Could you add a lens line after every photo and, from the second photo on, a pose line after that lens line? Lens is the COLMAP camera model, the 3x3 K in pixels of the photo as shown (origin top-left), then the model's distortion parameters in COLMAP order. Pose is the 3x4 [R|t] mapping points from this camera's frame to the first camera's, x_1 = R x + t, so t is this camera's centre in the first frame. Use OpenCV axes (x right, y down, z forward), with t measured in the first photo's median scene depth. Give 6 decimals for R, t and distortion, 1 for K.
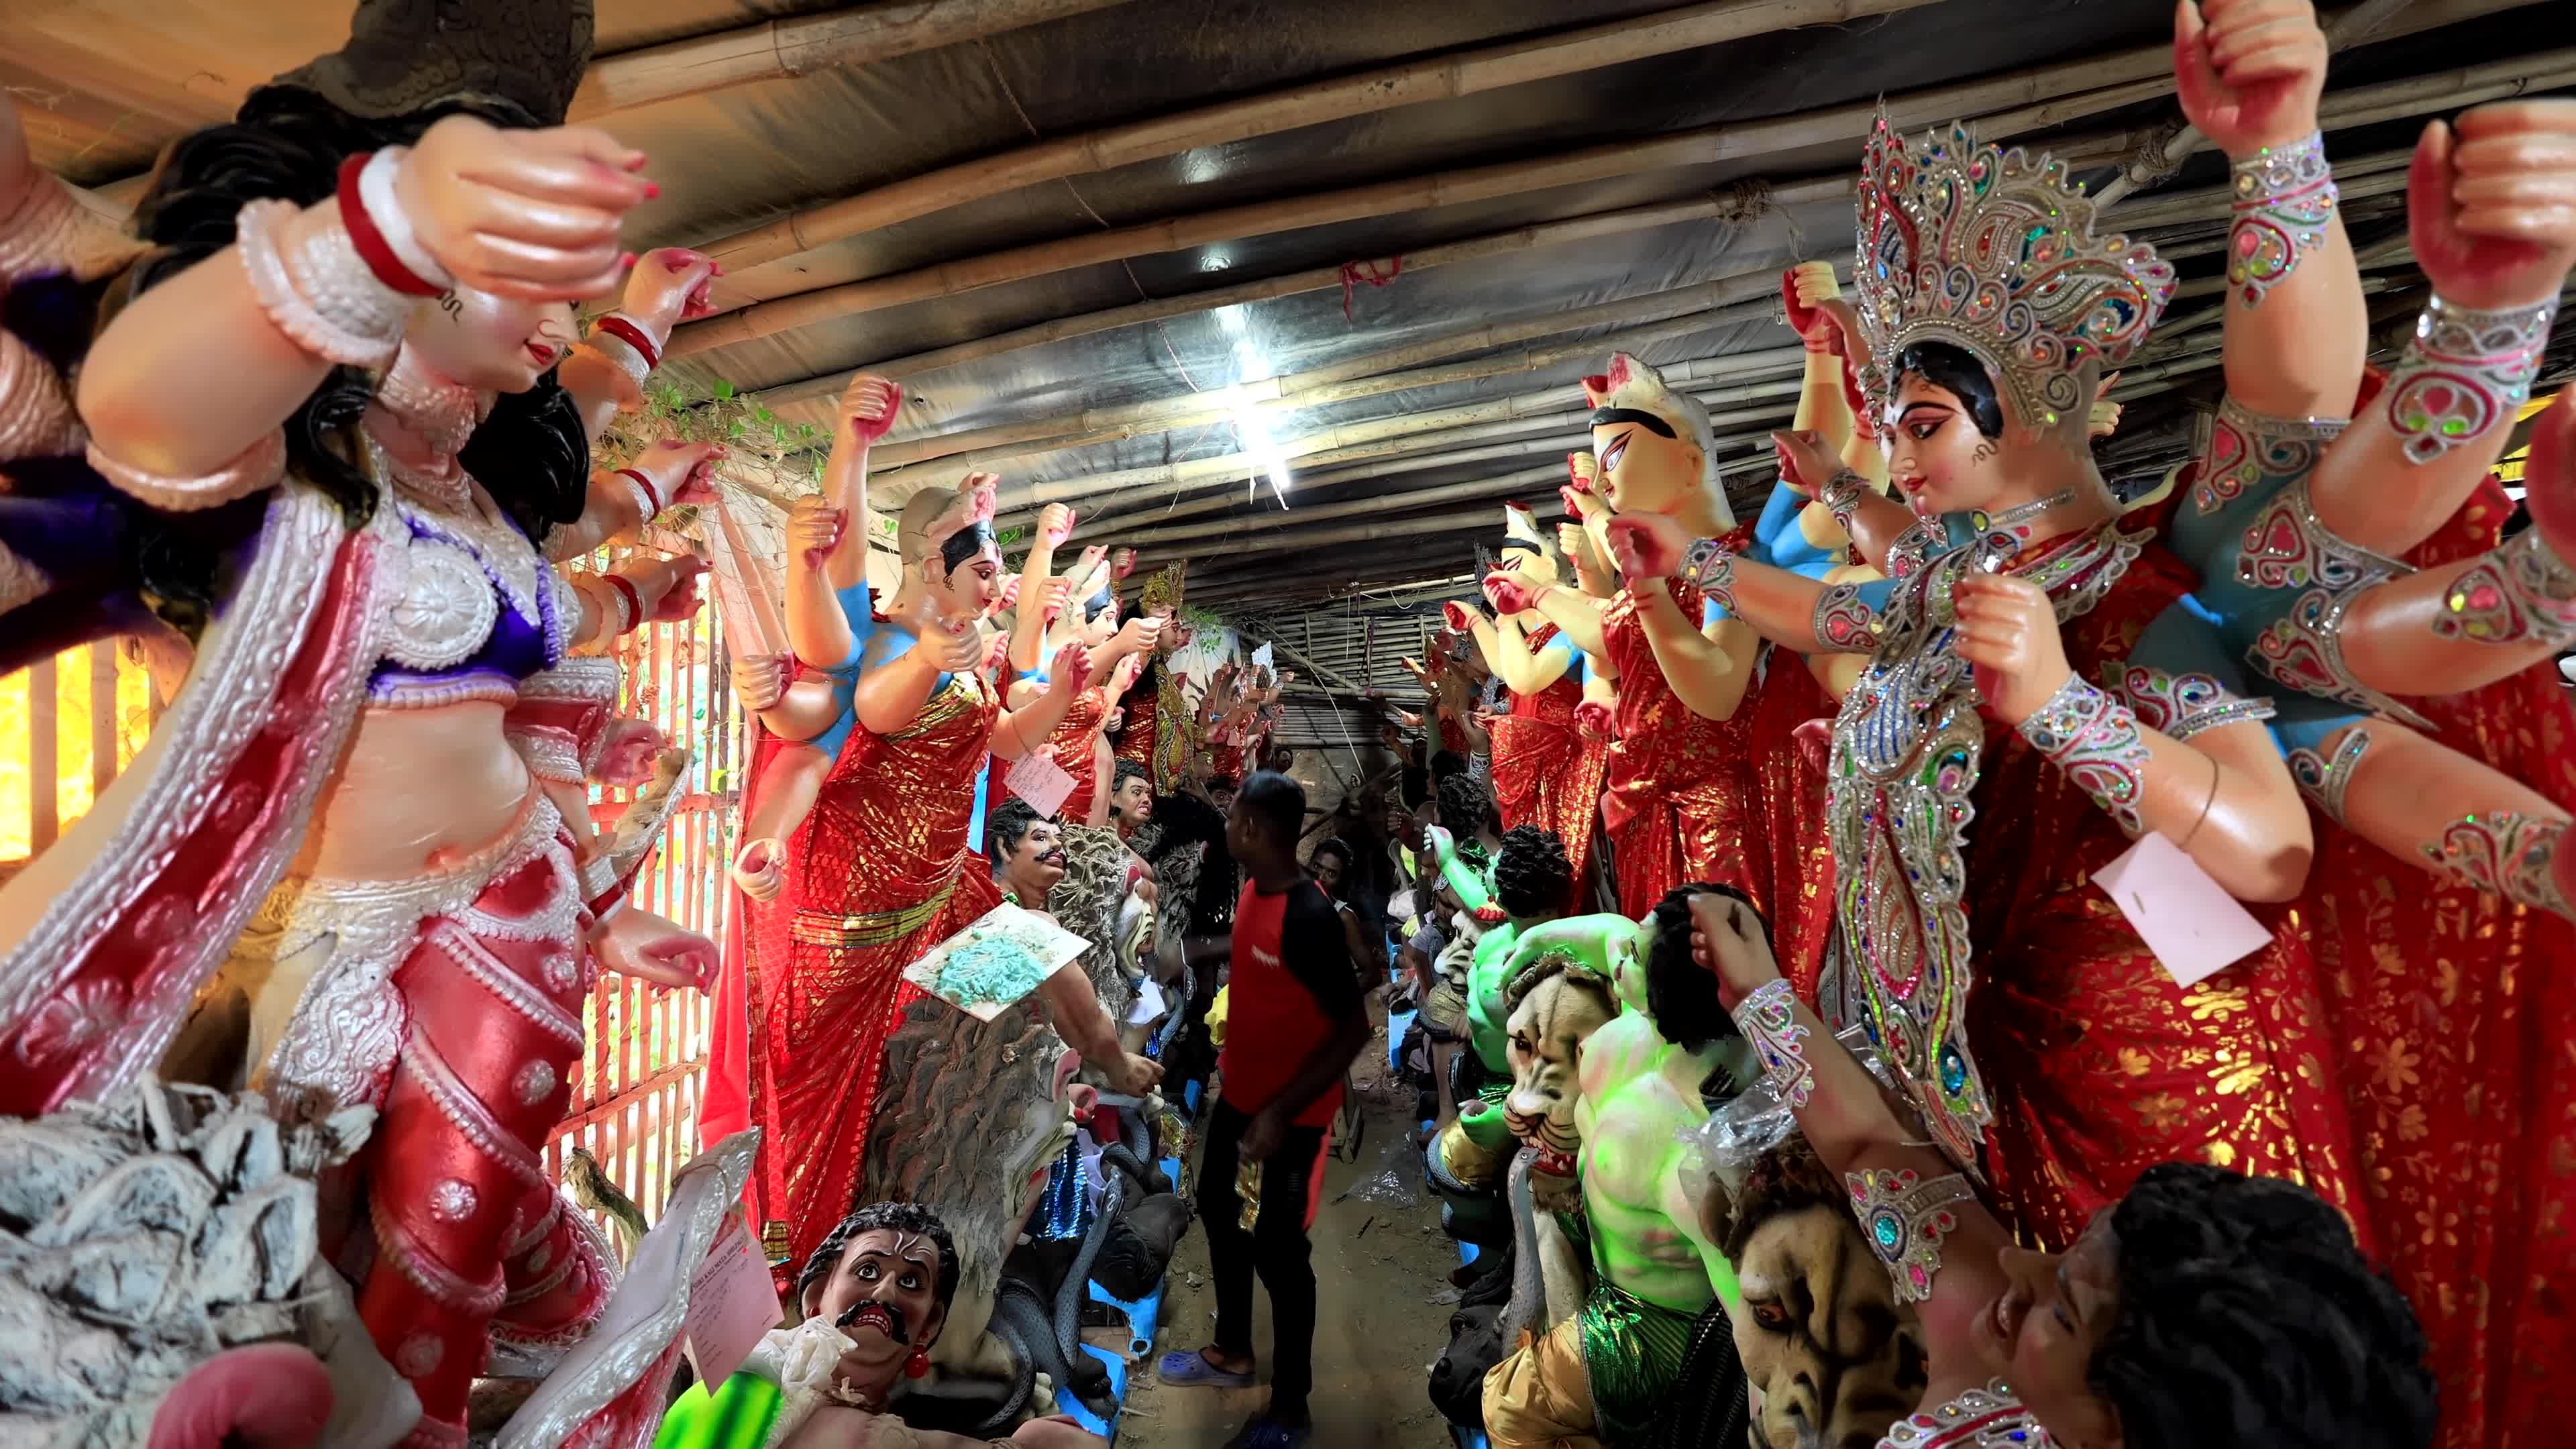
lens RADIAL K [[1225.9, 0, 1285.2], [0, 1225.9, 784.2], [0, 0, 1]] dist [0.001967, -0.000503]
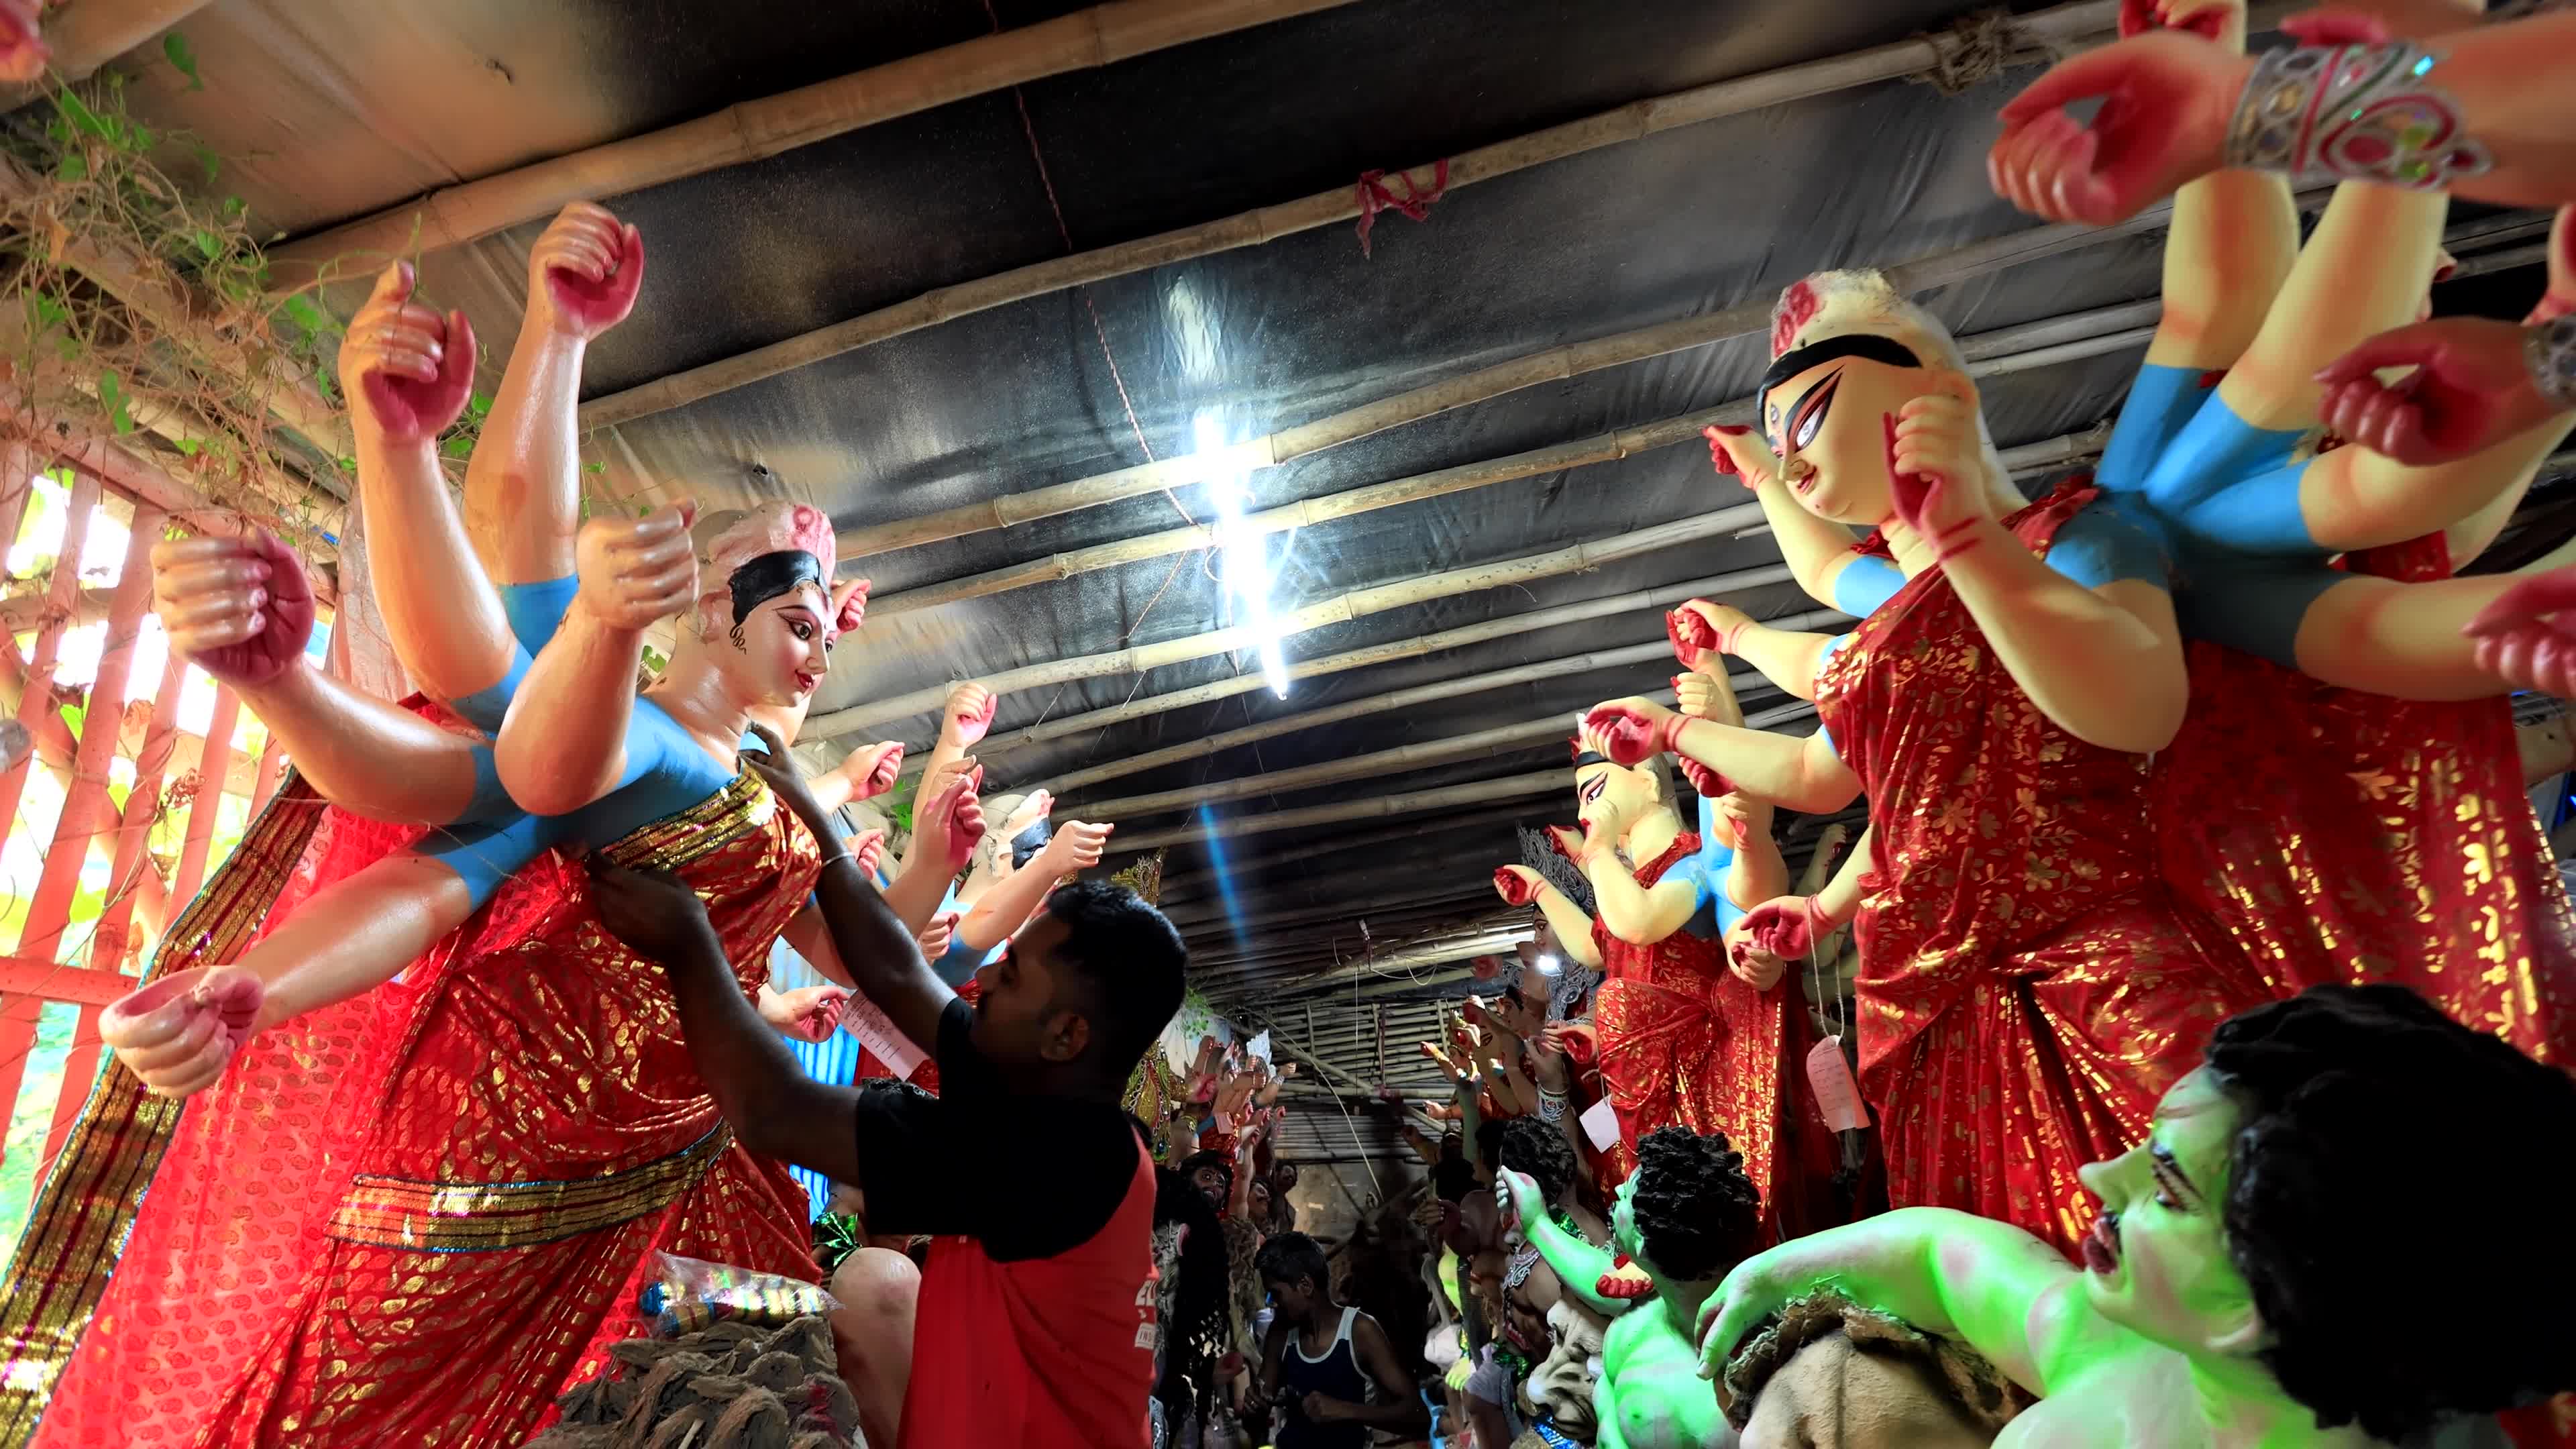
lens RADIAL K [[1353.1, 0, 1216.8], [0, 1353.1, 758.1], [0, 0, 1]] dist [0.005146, -0.000038]
pose [[0.998700, -0.024089, -0.044914, -0.006776], [0.008553, 0.947970, -0.318244, 0.114455], [0.050244, 0.317446, 0.946944, 0.403089]]
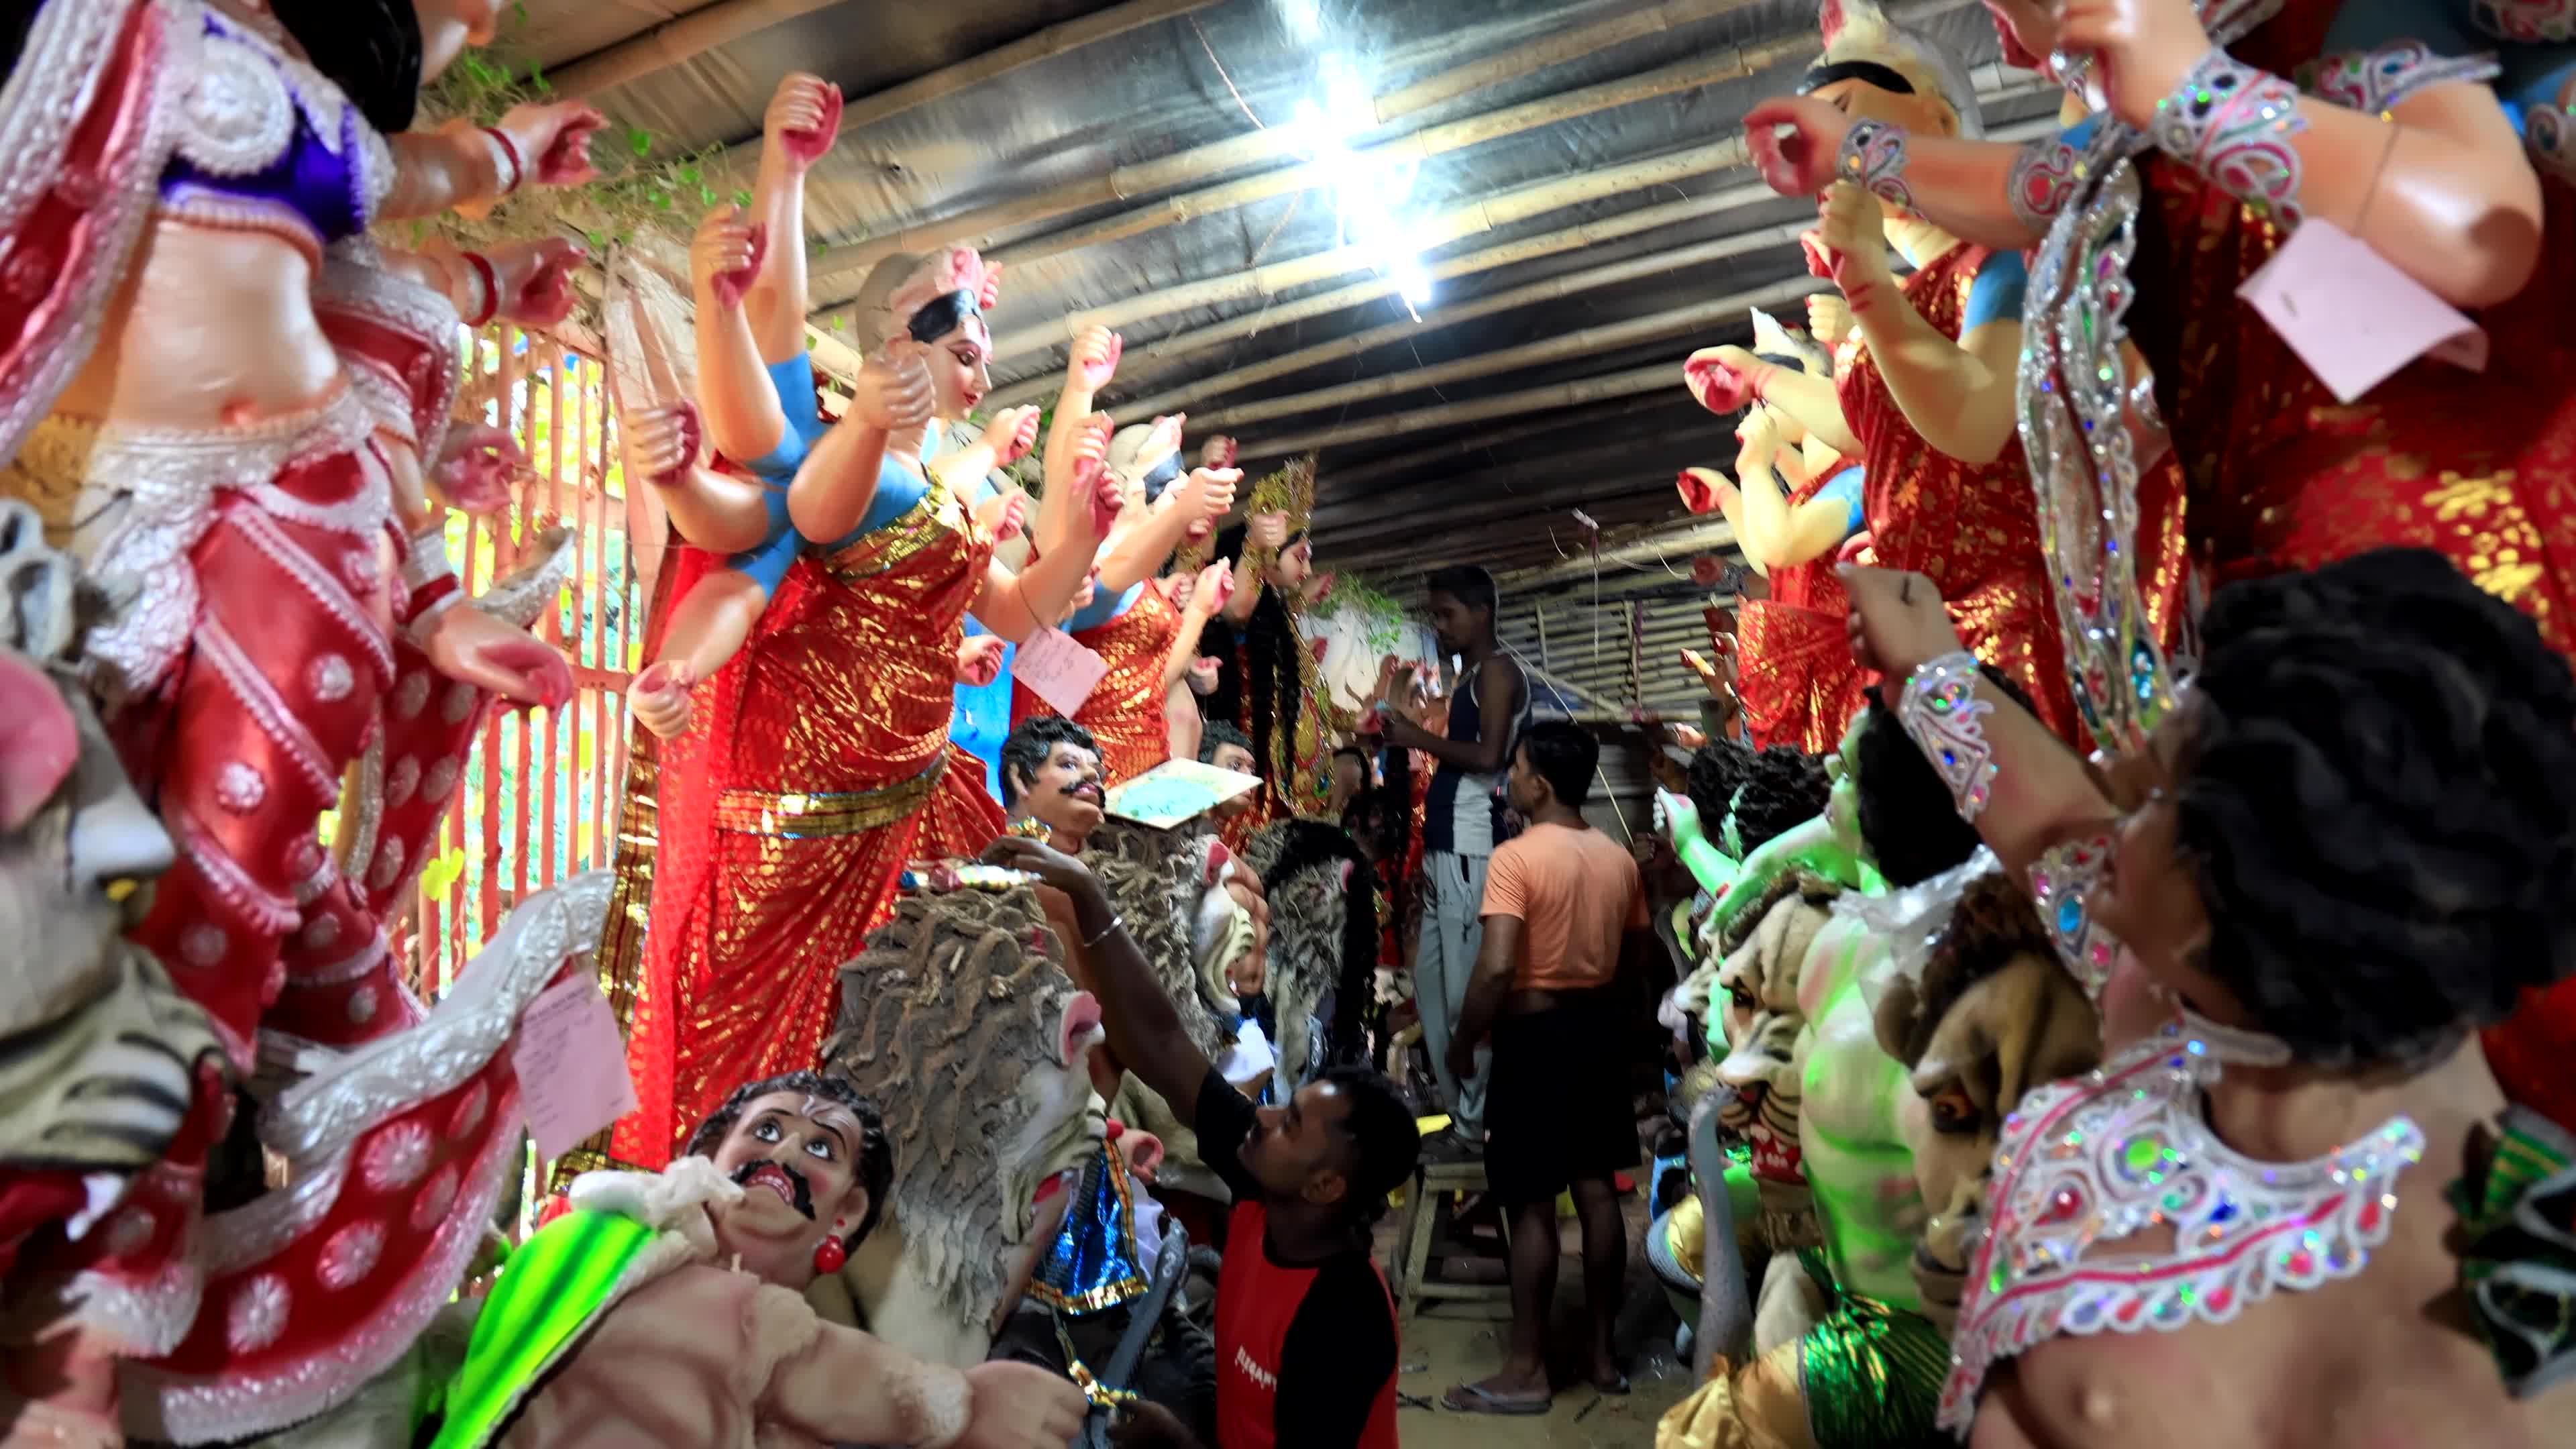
lens RADIAL K [[1831.2, 0, 1197.5], [0, 1831.2, 774.7], [0, 0, 1]] dist [-0.084246, 0.058004]
pose [[0.984721, -0.028496, -0.171793, 0.080700], [0.019279, 0.998295, -0.055087, 0.152582], [0.173070, 0.050933, 0.983592, -0.054811]]
